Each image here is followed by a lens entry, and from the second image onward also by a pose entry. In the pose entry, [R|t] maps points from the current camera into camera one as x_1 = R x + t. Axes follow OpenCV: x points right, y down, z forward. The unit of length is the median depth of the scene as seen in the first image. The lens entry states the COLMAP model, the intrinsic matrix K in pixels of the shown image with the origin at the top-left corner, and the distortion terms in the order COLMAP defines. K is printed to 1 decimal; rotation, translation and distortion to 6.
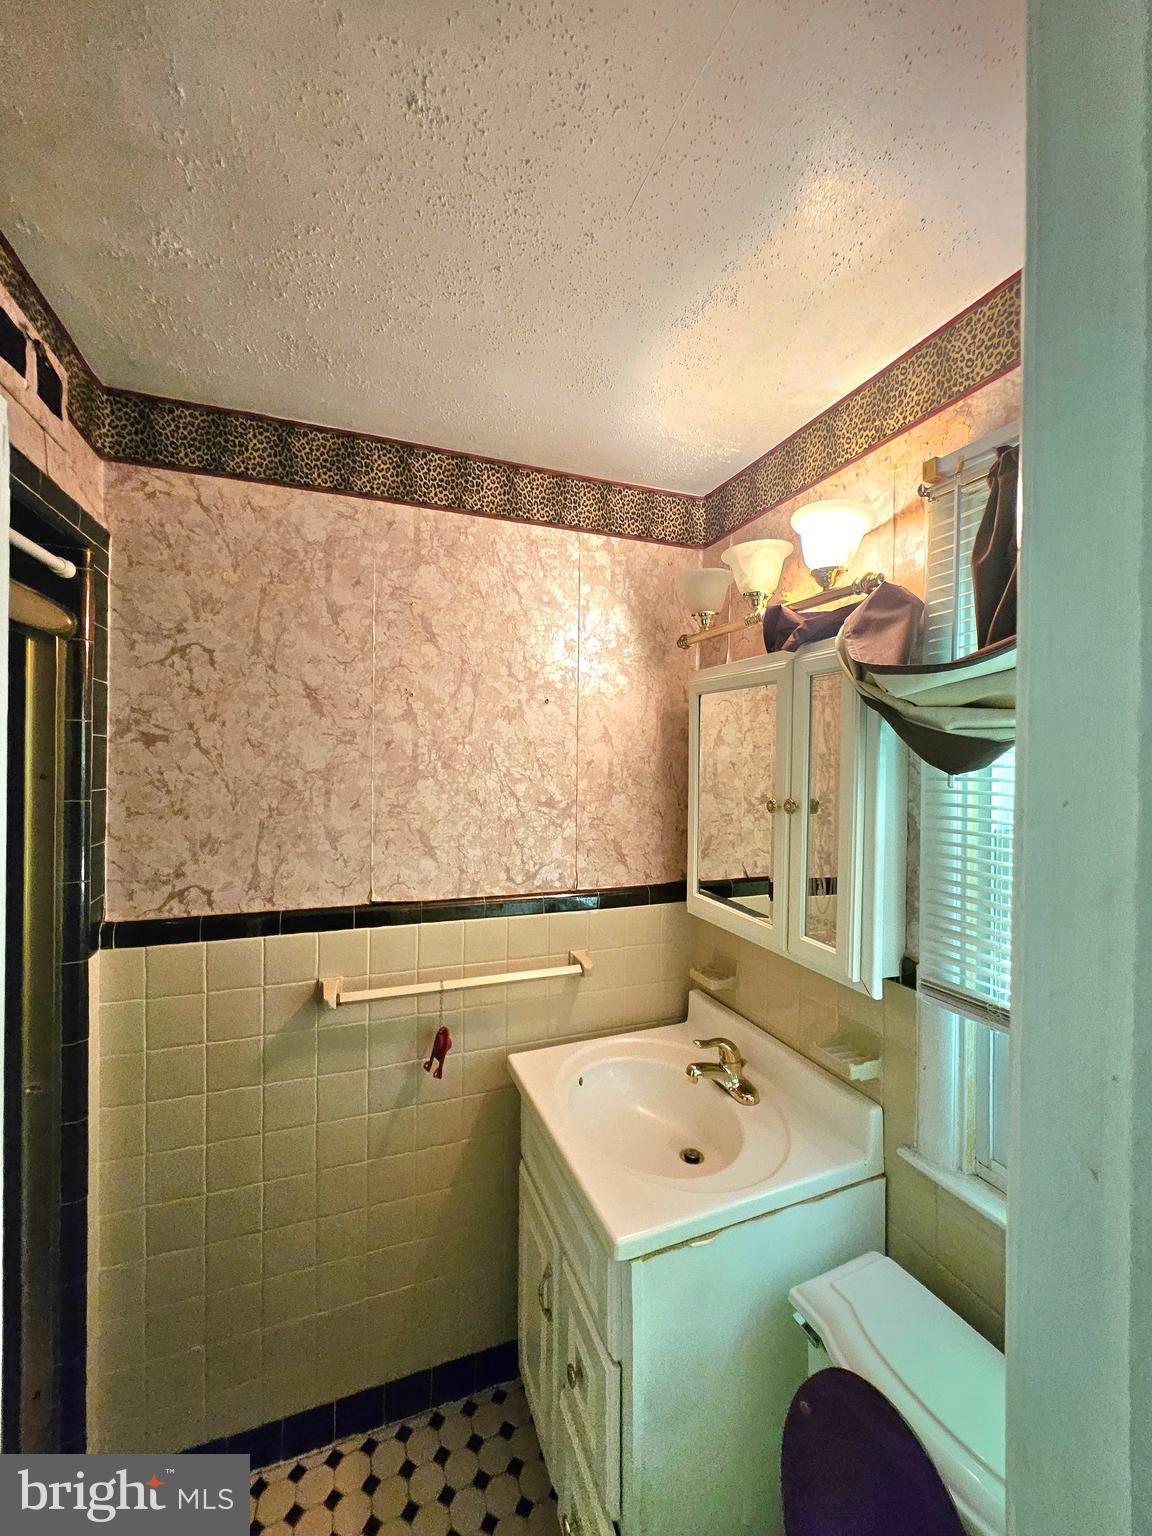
lens RADIAL K [[594.0, 0, 577.6], [0, 594.0, 764.9], [0, 0, 1]] dist [-0.000934, -0.000616]
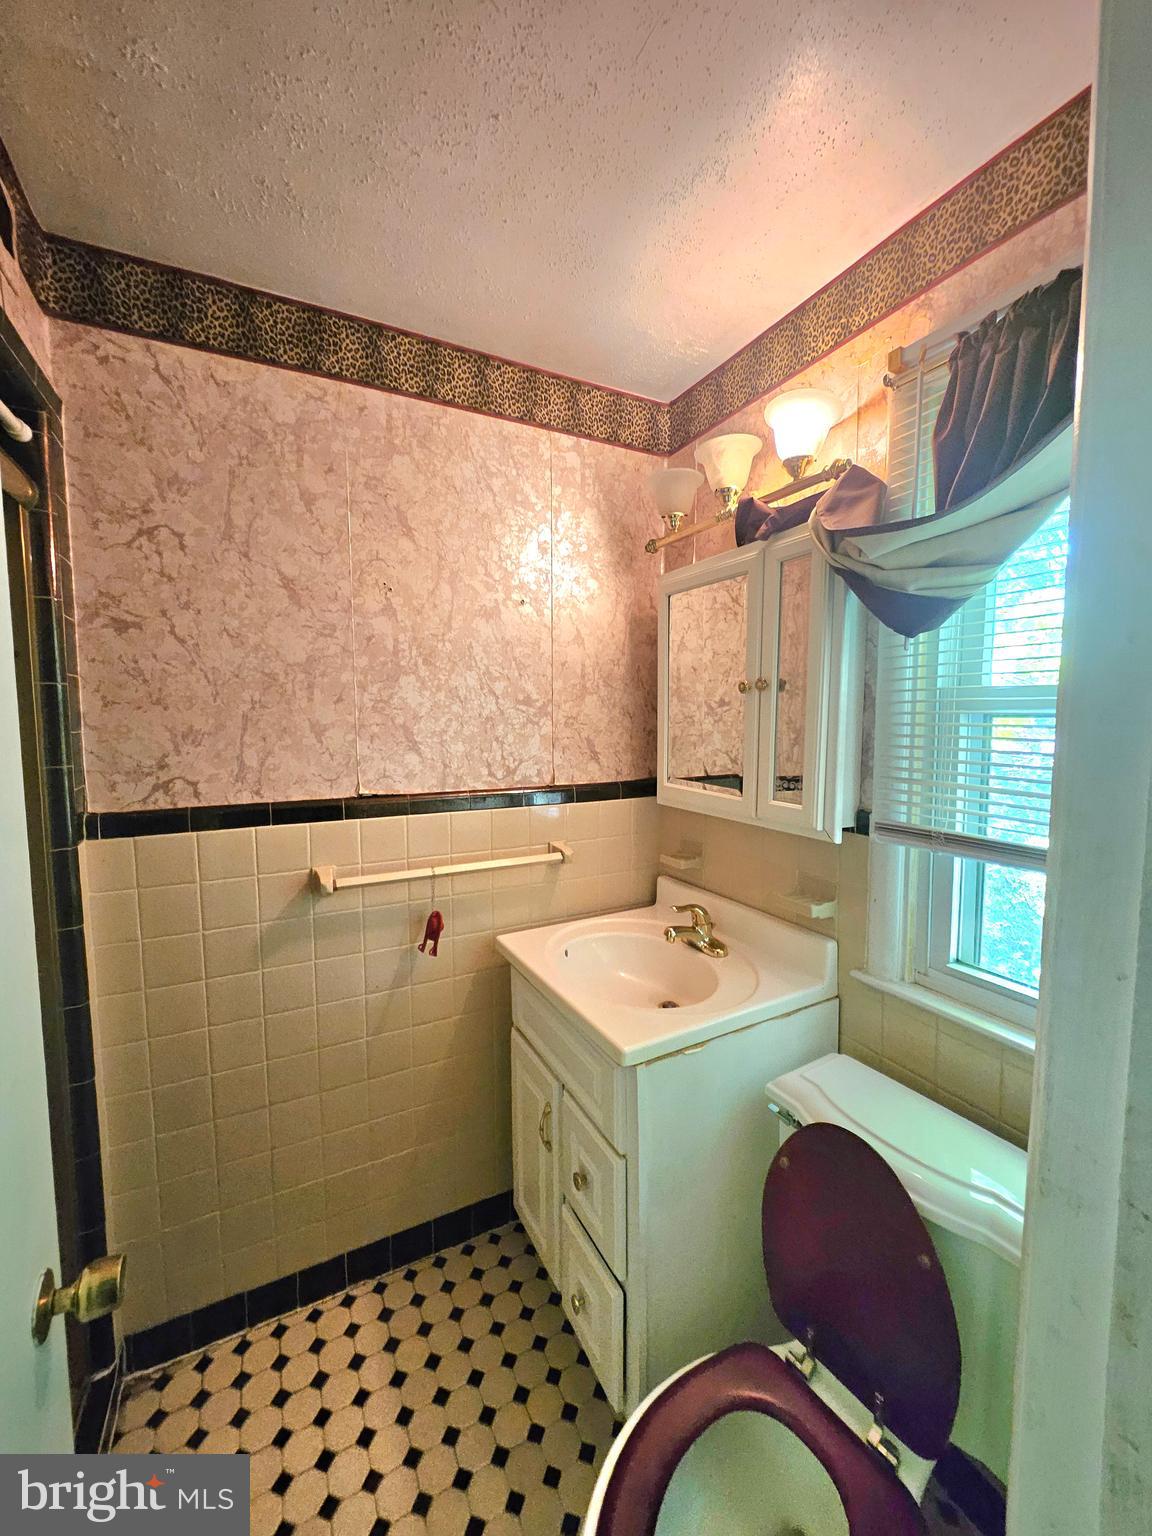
lens RADIAL K [[594.0, 0, 576.7], [0, 594.0, 765.9], [0, 0, 1]] dist [-0.000934, -0.000616]
pose [[0.993659, -0.023404, 0.109972, -0.093376], [0.014657, 0.996713, 0.079682, 0.113801], [-0.111475, -0.077565, 0.990736, -0.053993]]
